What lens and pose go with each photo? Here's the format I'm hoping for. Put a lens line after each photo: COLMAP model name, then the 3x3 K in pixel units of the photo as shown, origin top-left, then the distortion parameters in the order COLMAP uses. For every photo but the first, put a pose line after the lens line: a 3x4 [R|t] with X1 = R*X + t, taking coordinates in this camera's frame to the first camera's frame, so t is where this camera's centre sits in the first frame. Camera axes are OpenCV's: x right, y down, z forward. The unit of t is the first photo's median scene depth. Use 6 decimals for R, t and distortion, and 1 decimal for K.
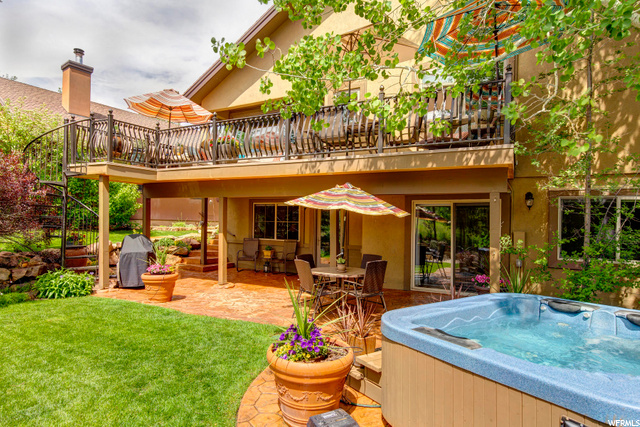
lens RADIAL K [[352.9, 0, 319.9], [0, 352.9, 229.4], [0, 0, 1]] dist [-0.000825, -0.000040]
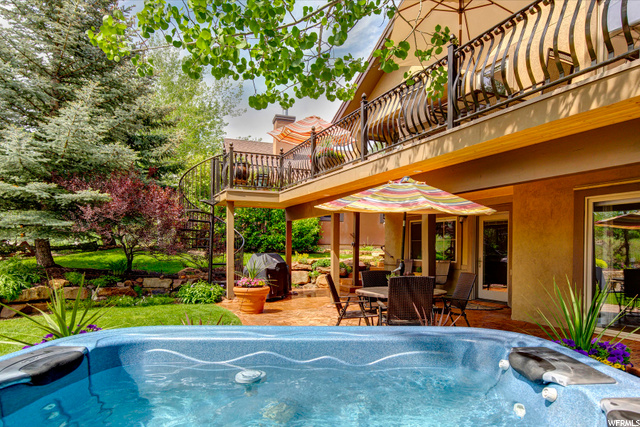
lens RADIAL K [[357.4, 0, 320.4], [0, 357.4, 254.7], [0, 0, 1]] dist [0.000205, -0.000079]
pose [[0.830834, -0.012152, -0.556387, 0.307378], [0.010652, 0.999926, -0.005933, 0.035200], [0.556418, -0.000998, 0.830902, 0.211879]]
